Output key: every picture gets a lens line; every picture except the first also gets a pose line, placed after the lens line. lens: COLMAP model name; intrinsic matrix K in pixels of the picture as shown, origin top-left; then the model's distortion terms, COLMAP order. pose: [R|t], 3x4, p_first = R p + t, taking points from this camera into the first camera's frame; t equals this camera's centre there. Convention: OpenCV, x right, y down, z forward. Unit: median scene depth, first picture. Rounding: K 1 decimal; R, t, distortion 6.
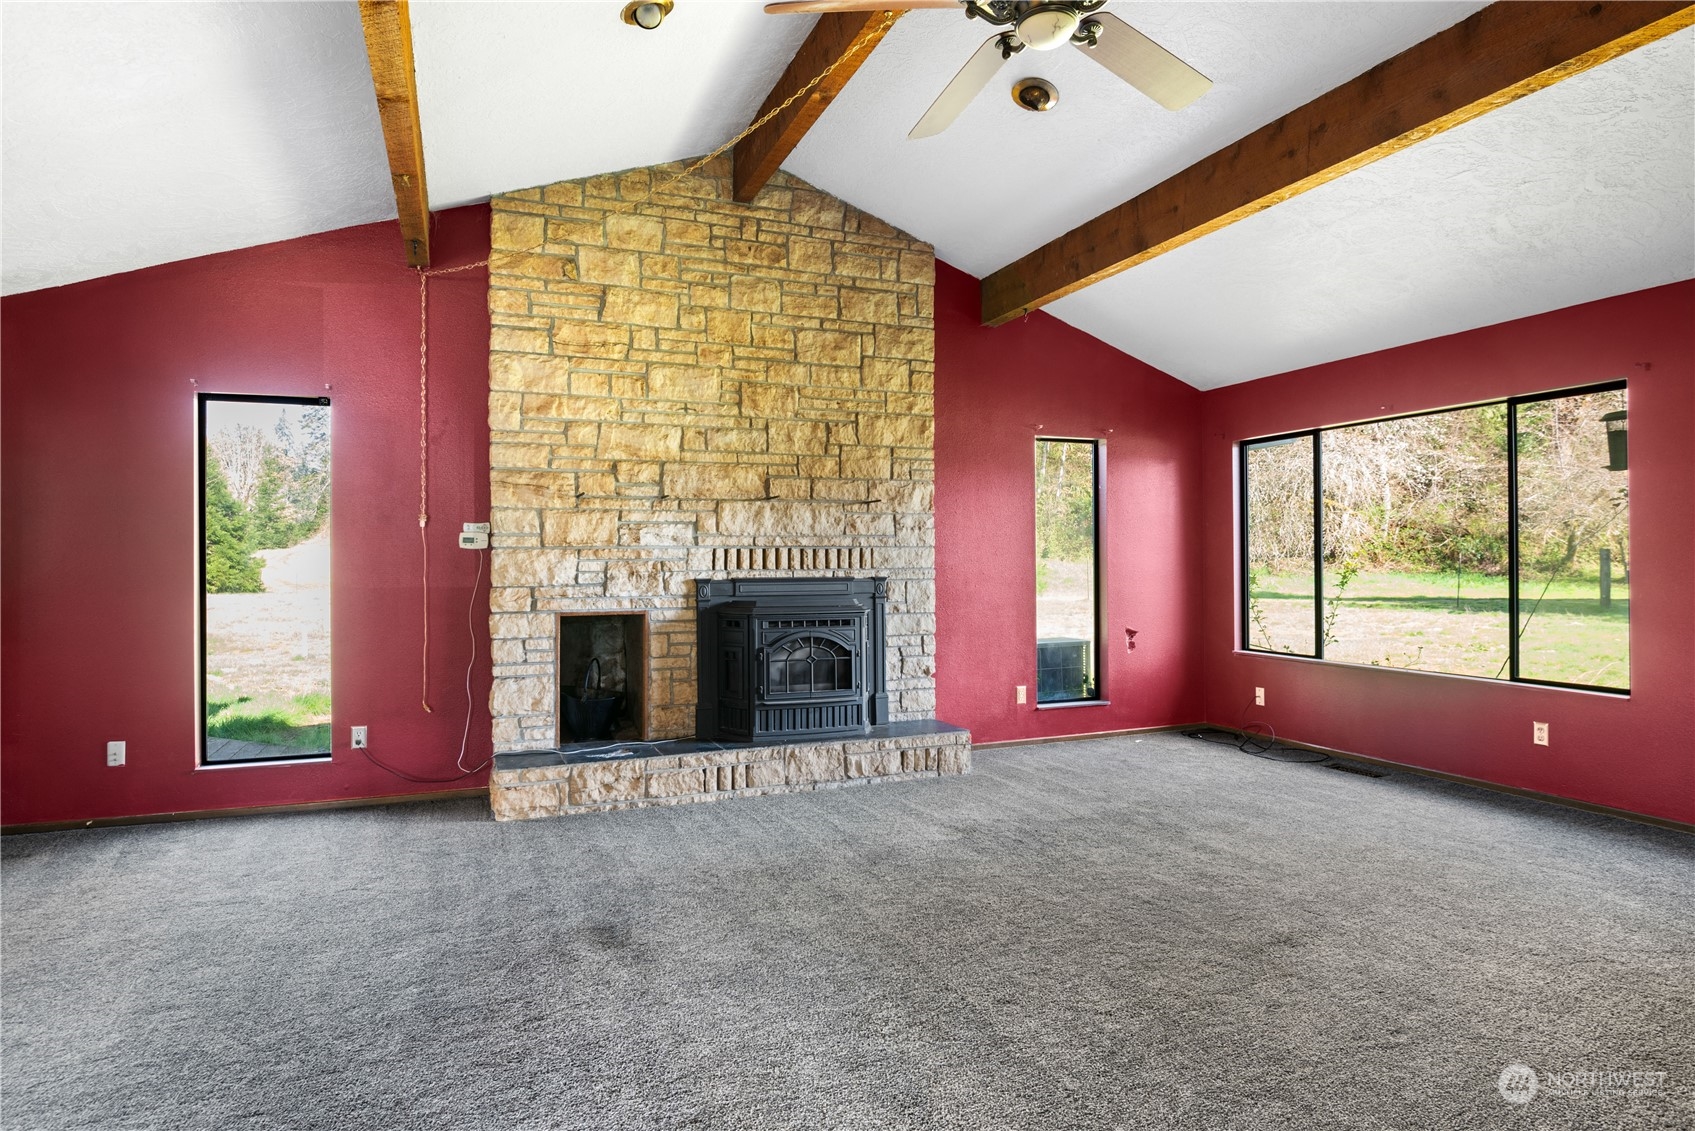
lens RADIAL K [[927.3, 0, 844.6], [0, 927.3, 556.8], [0, 0, 1]] dist [-0.005704, -0.000678]
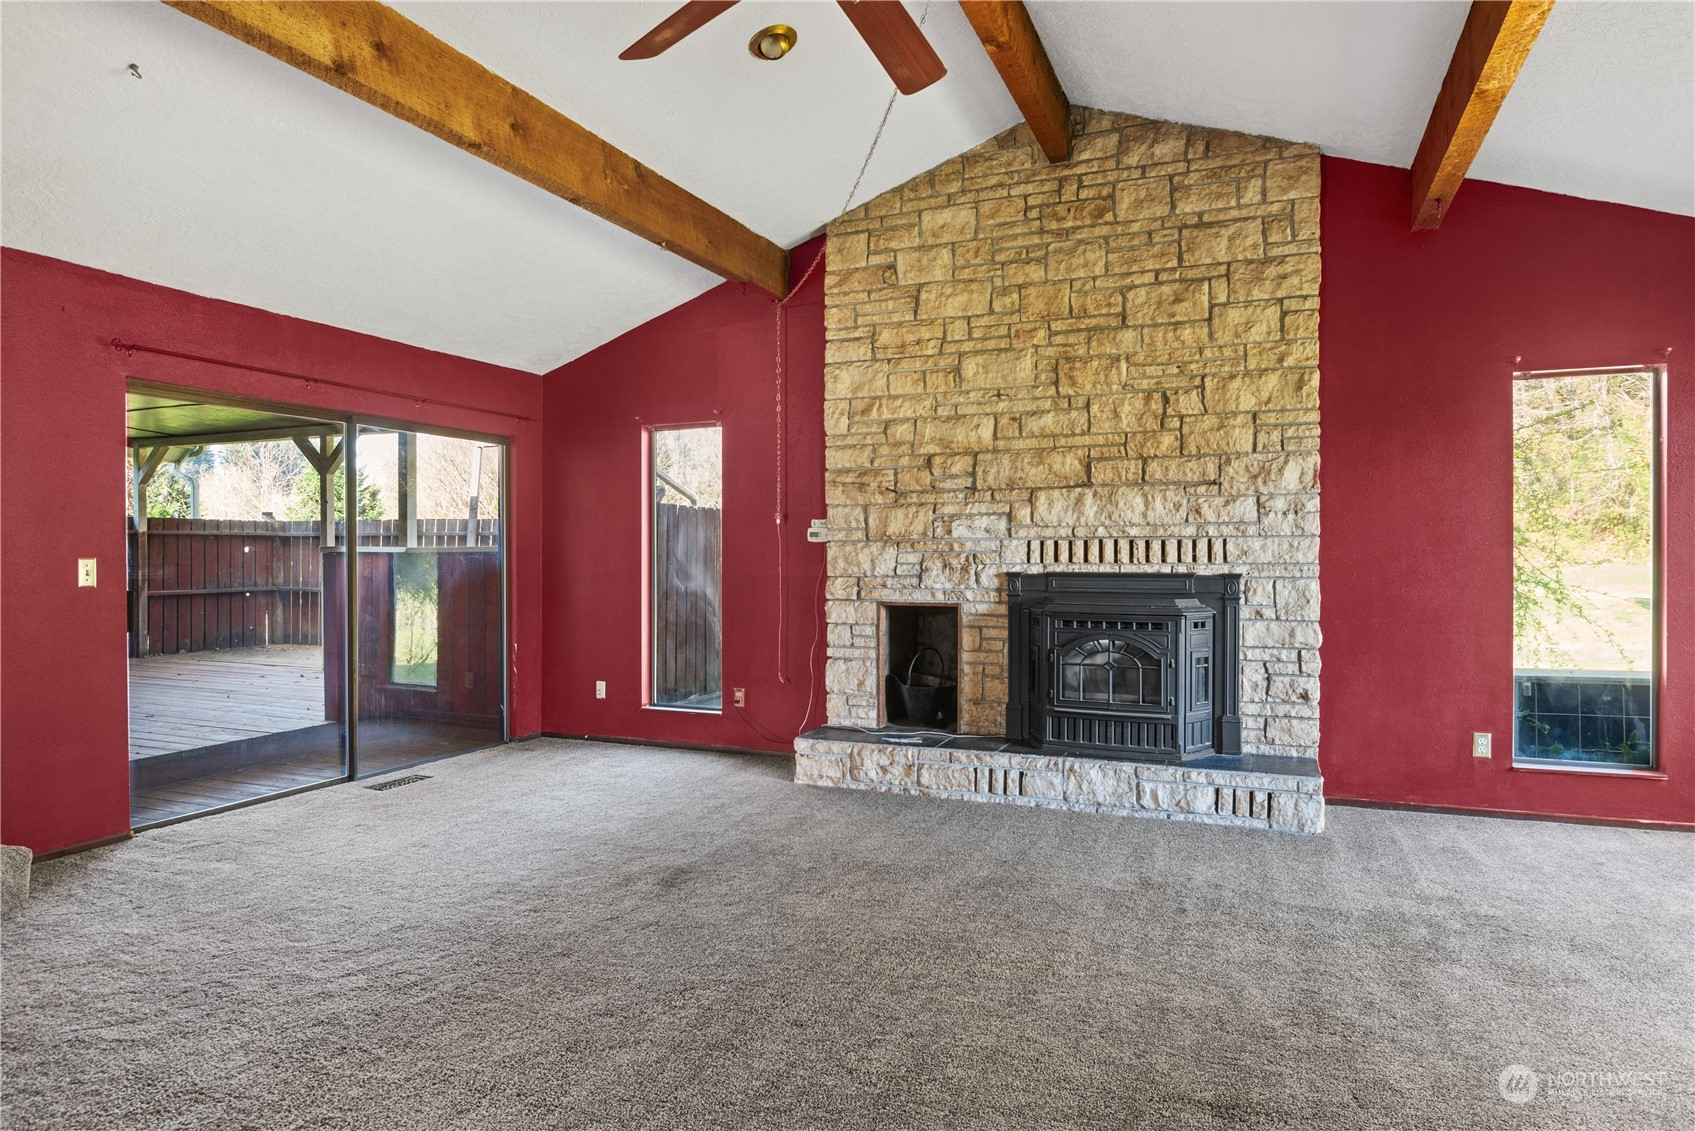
lens RADIAL K [[990.0, 0, 849.2], [0, 990.0, 561.4], [0, 0, 1]] dist [-0.007327, -0.002627]
pose [[0.712077, 0.008517, -0.702049, 0.448507], [0.001539, 0.999905, 0.013691, -0.001608], [0.702099, -0.010830, 0.711997, 0.160600]]
